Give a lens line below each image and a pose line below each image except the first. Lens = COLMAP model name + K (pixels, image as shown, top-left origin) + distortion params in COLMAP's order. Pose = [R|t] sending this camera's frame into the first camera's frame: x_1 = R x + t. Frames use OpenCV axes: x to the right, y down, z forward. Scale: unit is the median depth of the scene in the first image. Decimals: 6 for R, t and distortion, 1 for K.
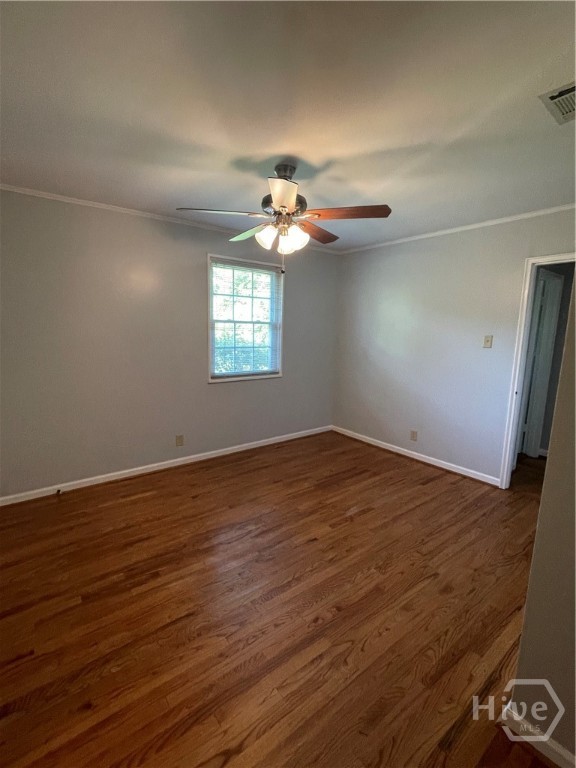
lens RADIAL K [[353.7, 0, 287.9], [0, 353.7, 383.7], [0, 0, 1]] dist [0.000062, 0.000410]
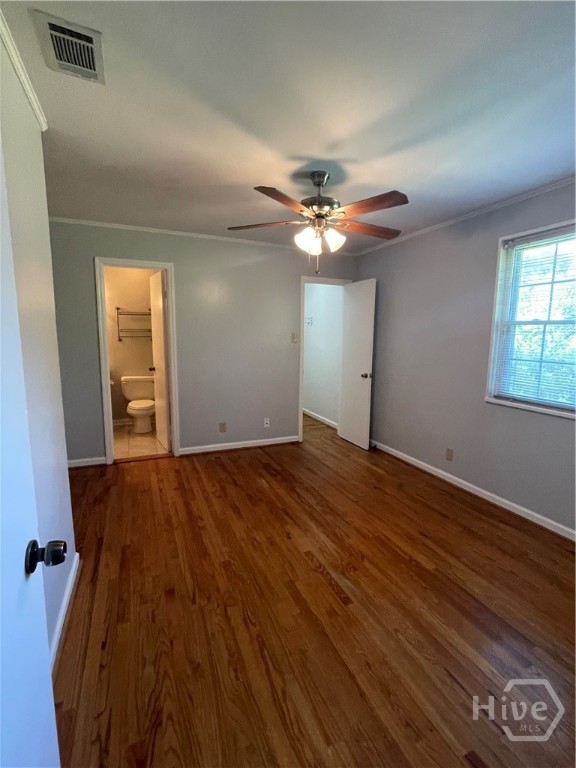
lens RADIAL K [[356.0, 0, 289.9], [0, 356.0, 386.3], [0, 0, 1]] dist [-0.001665, -0.000087]
pose [[-0.251054, 0.118533, -0.960688, 0.807672], [-0.173092, 0.970980, 0.165036, -0.112346], [0.952371, 0.207721, -0.223251, 0.933351]]
